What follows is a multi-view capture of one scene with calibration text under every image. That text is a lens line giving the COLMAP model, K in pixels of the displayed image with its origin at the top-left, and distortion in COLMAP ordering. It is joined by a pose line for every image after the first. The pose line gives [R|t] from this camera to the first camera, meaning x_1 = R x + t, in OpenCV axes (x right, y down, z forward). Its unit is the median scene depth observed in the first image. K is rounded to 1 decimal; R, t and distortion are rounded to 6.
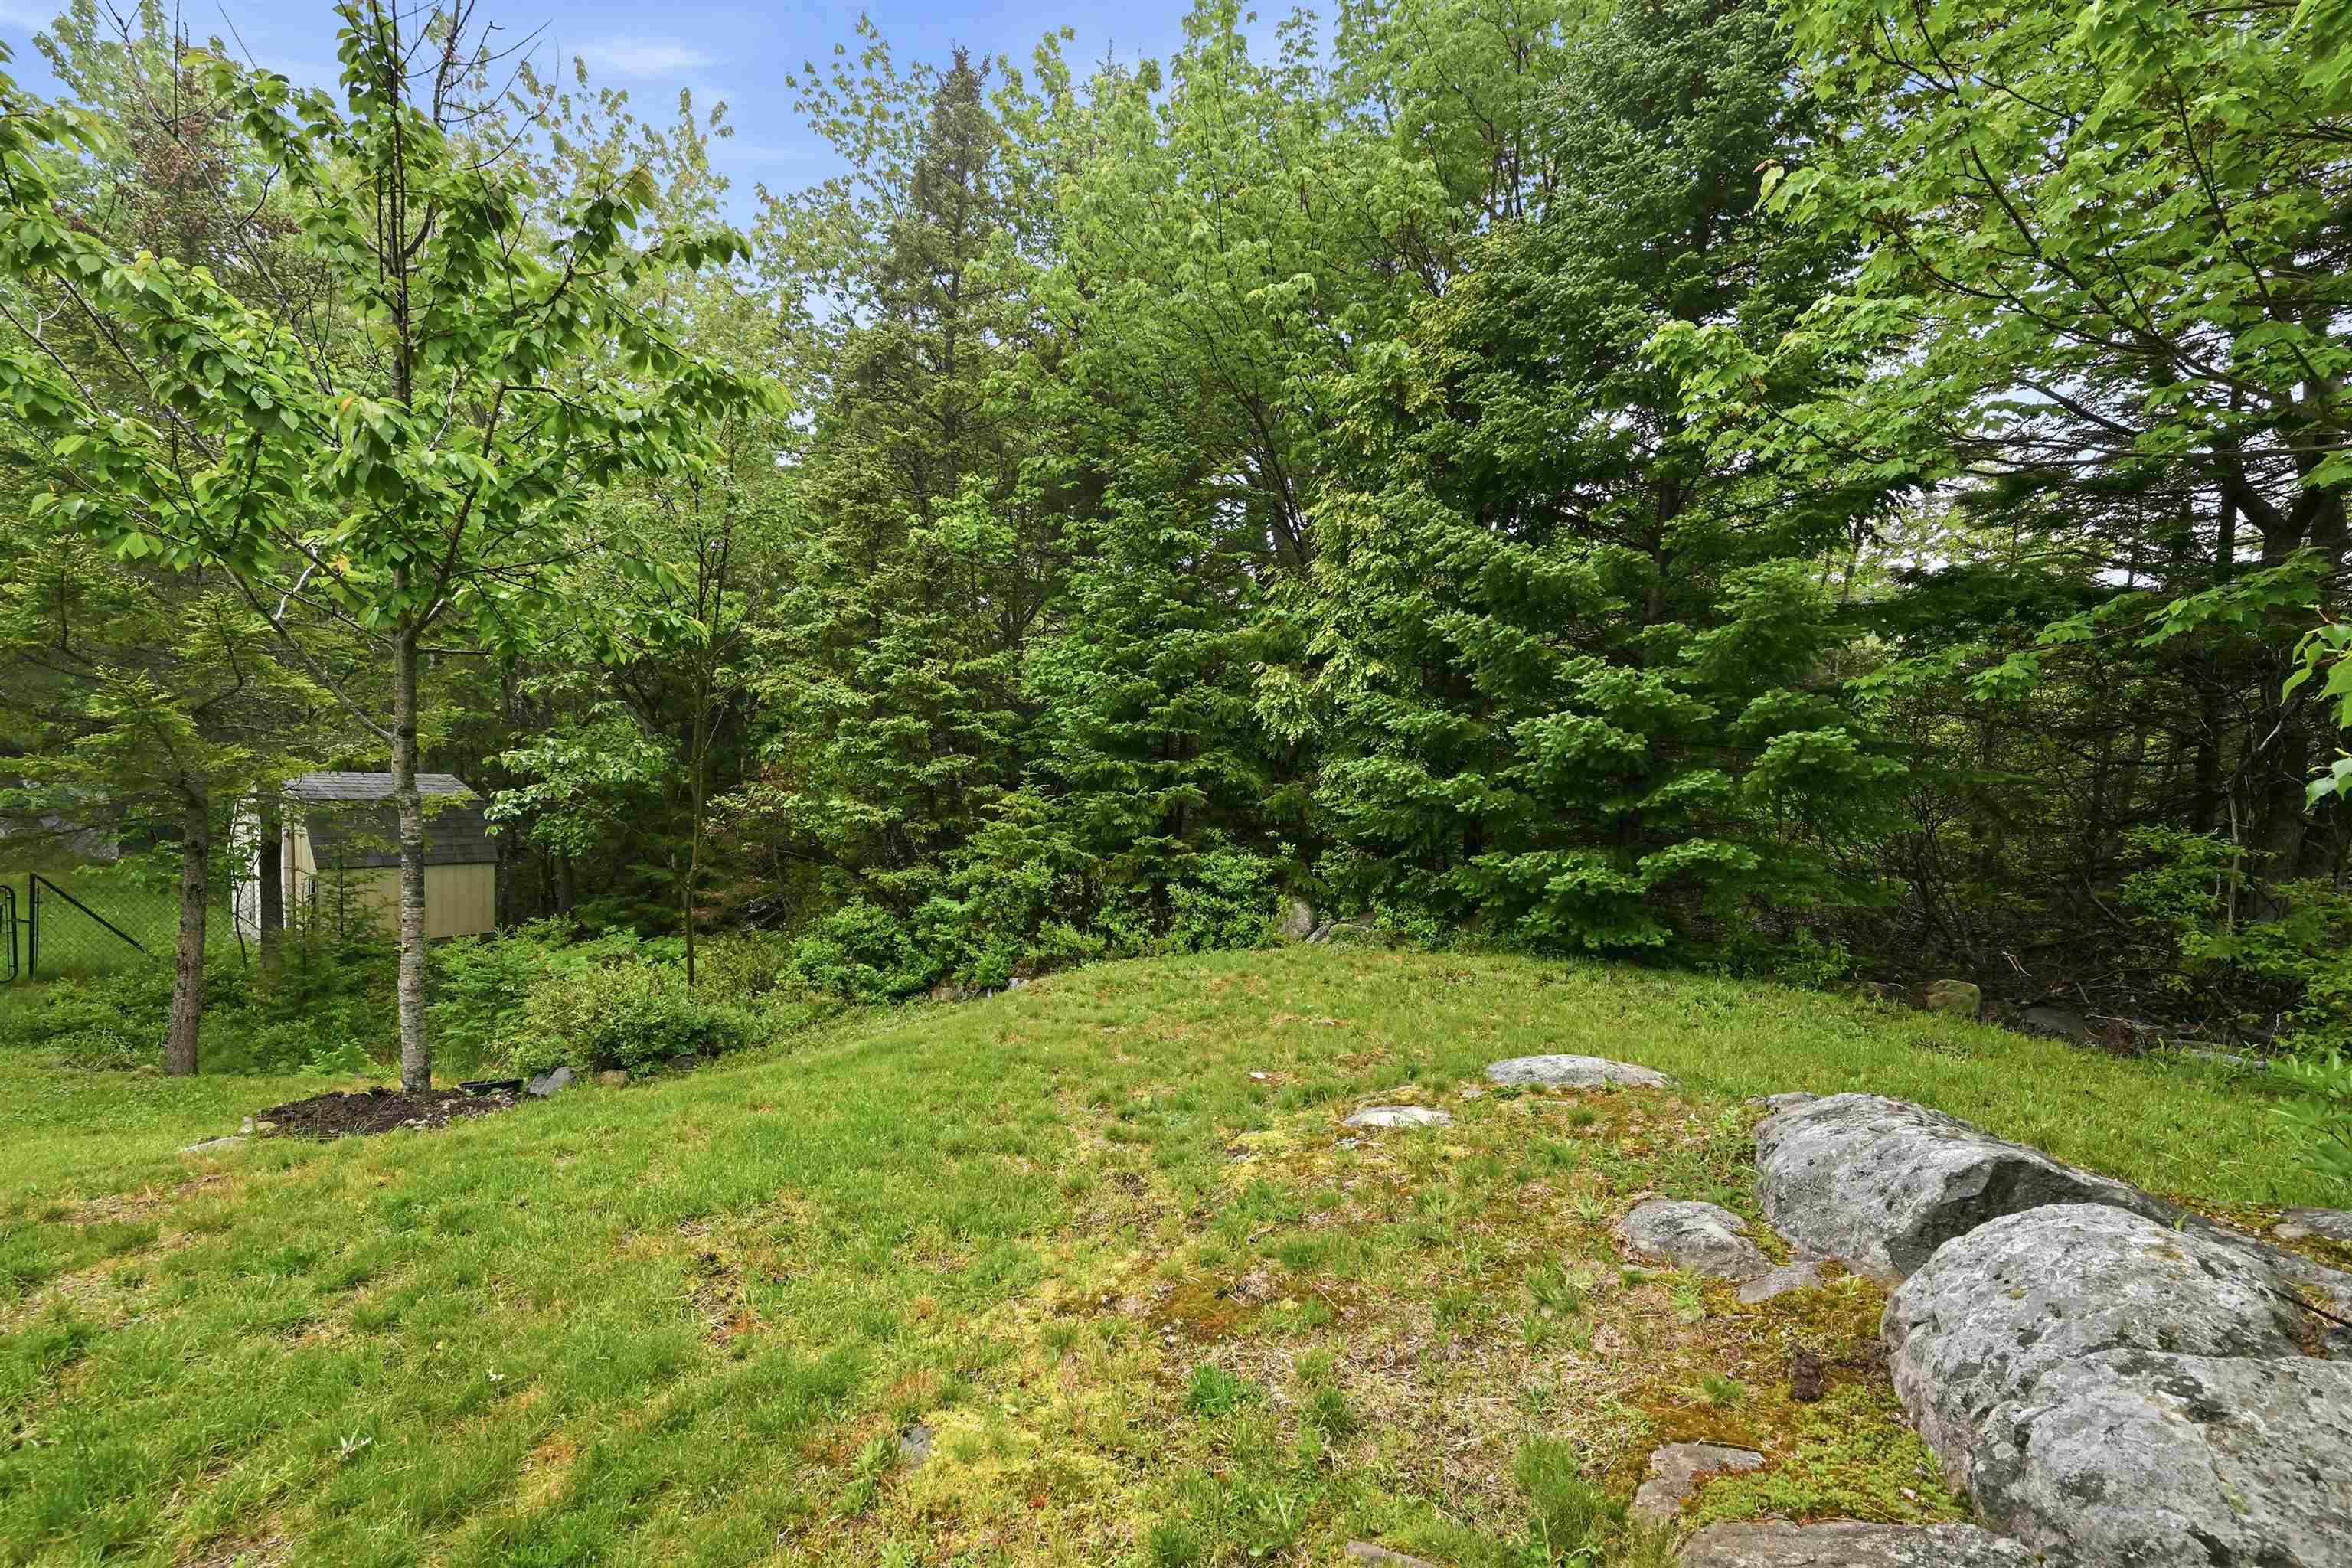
lens RADIAL K [[1026.4, 0, 1187.4], [0, 1026.4, 878.8], [0, 0, 1]] dist [0.004260, 0.000600]
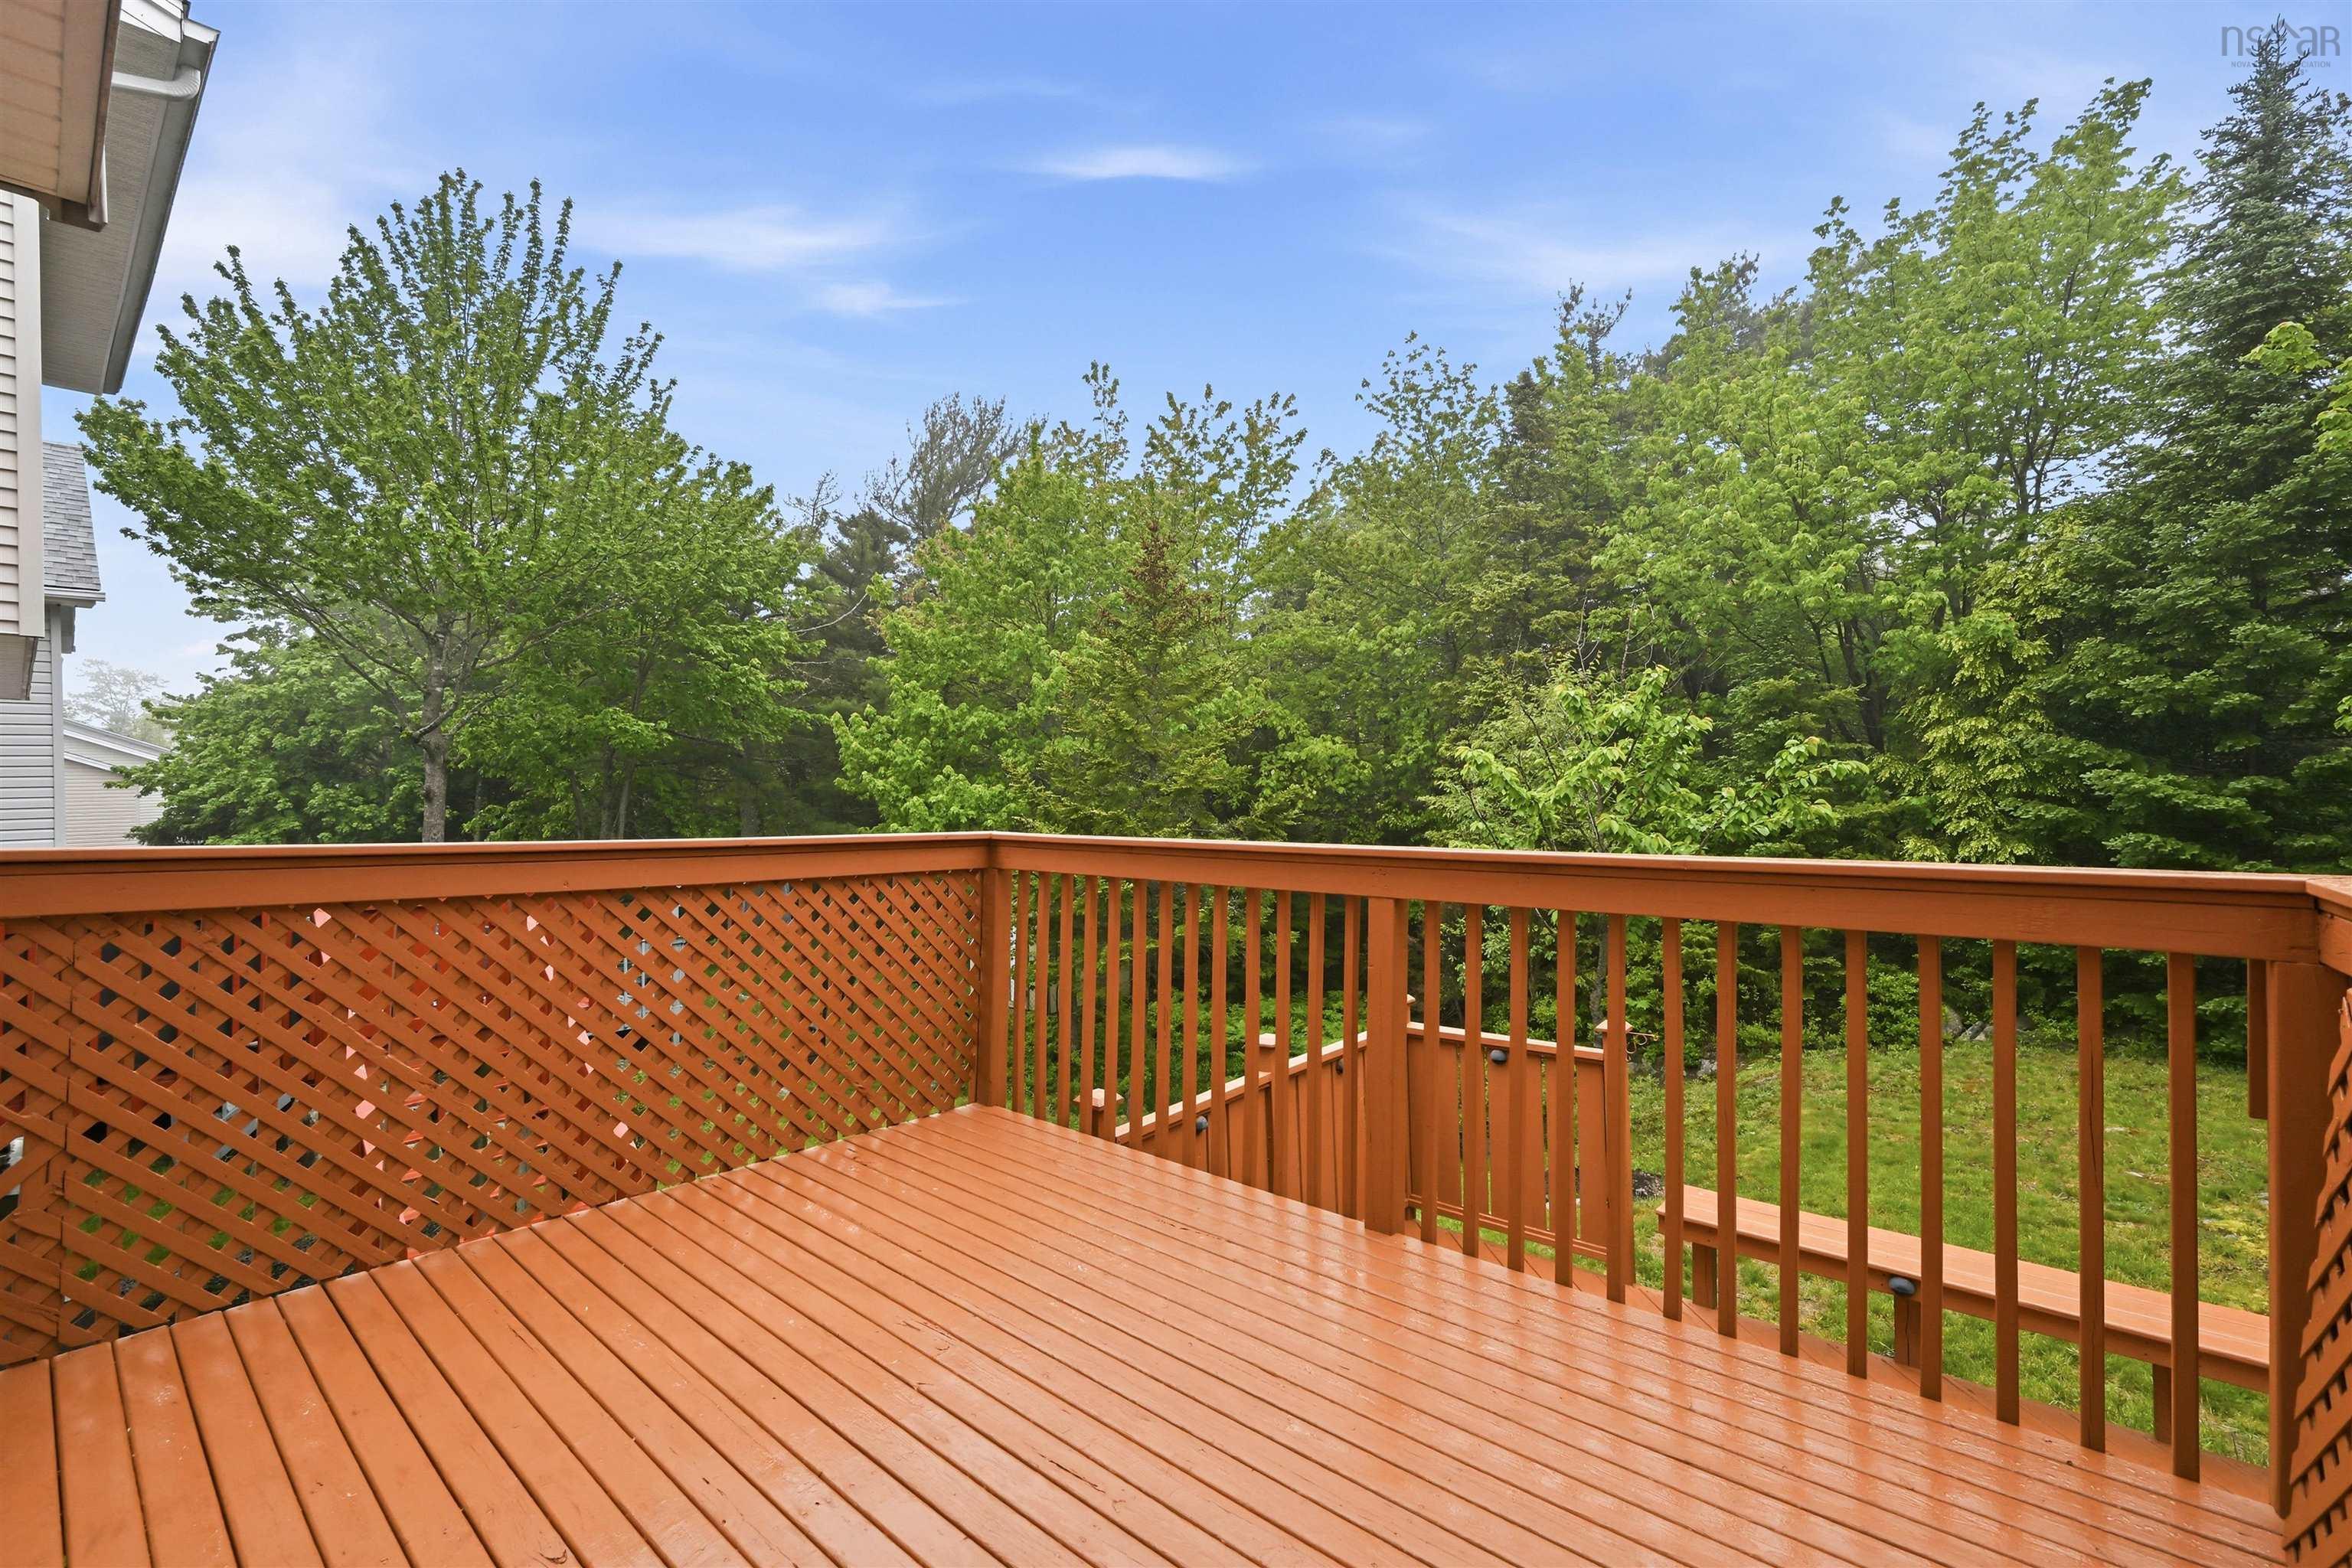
lens RADIAL K [[1006.2, 0, 1174.0], [0, 1006.2, 775.1], [0, 0, 1]] dist [0.001270, -0.000289]
pose [[0.975266, -0.059830, -0.212782, -0.616030], [0.041678, 0.995177, -0.088796, -0.216914], [0.217068, 0.077731, 0.973057, -0.566875]]
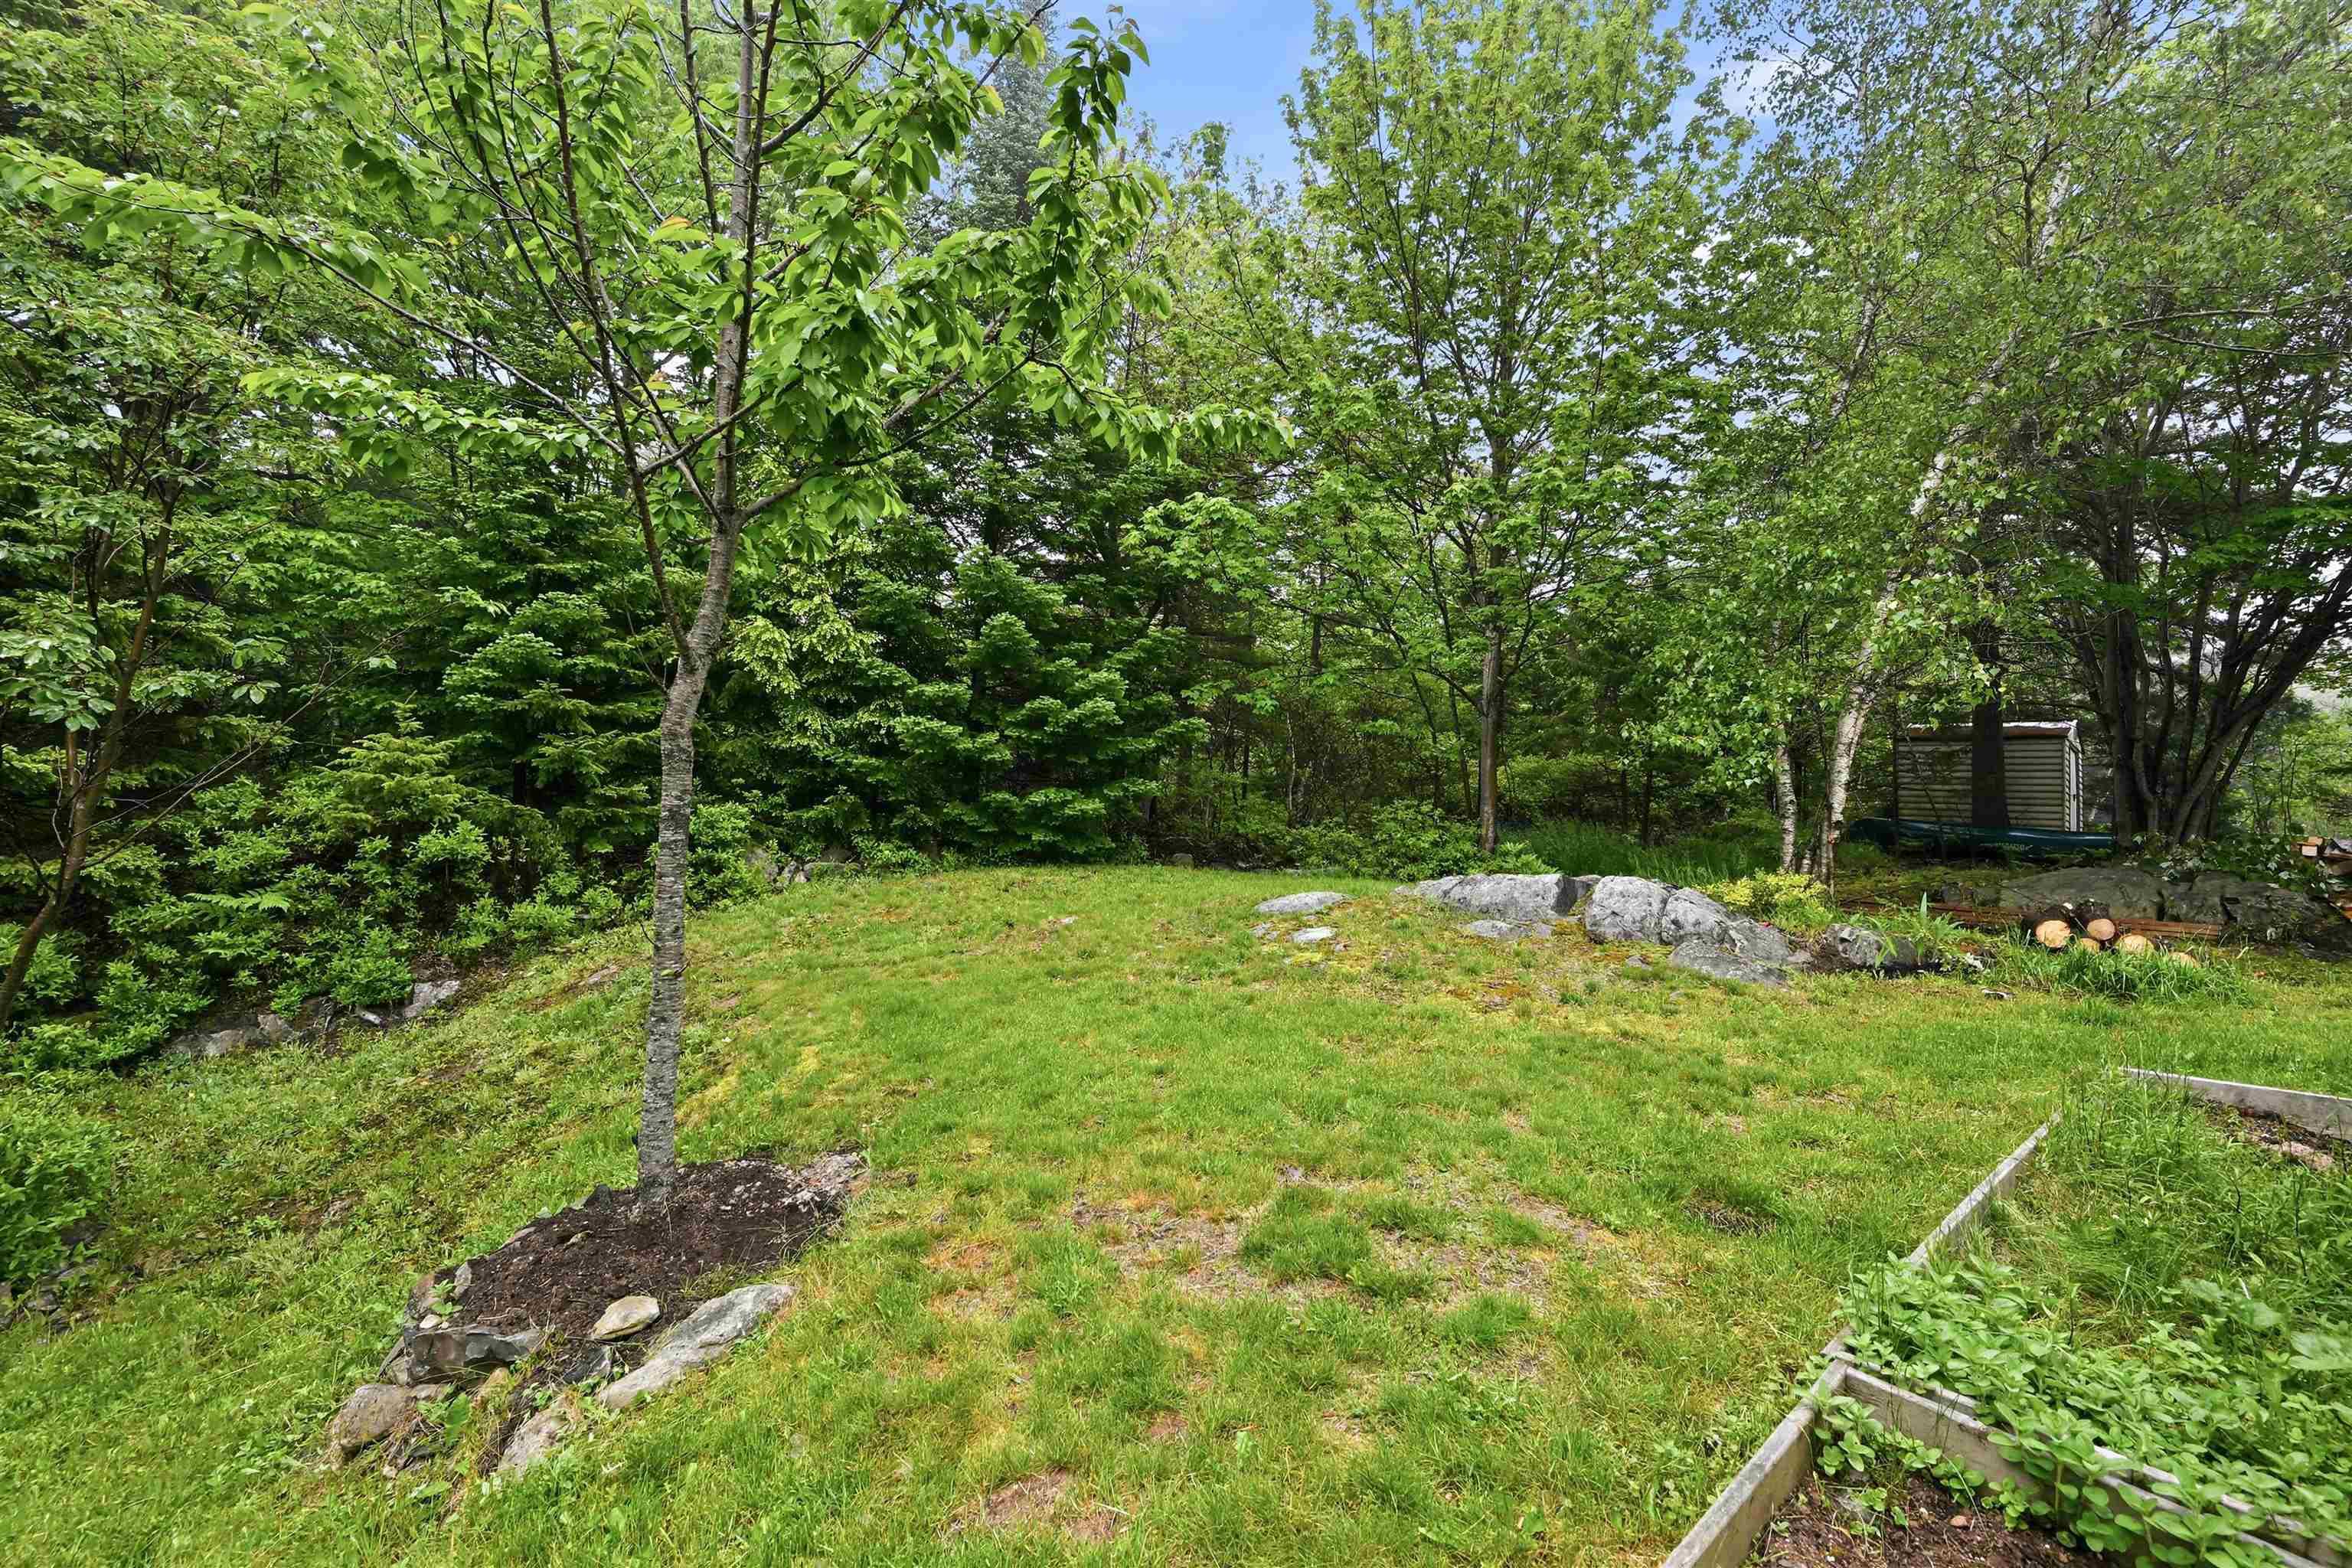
lens RADIAL K [[965.5, 0, 1175.9], [0, 965.5, 770.0], [0, 0, 1]] dist [-0.001376, 0.001403]
pose [[0.380905, -0.008048, 0.924579, -0.665690], [0.049293, 0.998717, -0.011614, -0.023962], [-0.923299, 0.049999, 0.380813, 0.254262]]
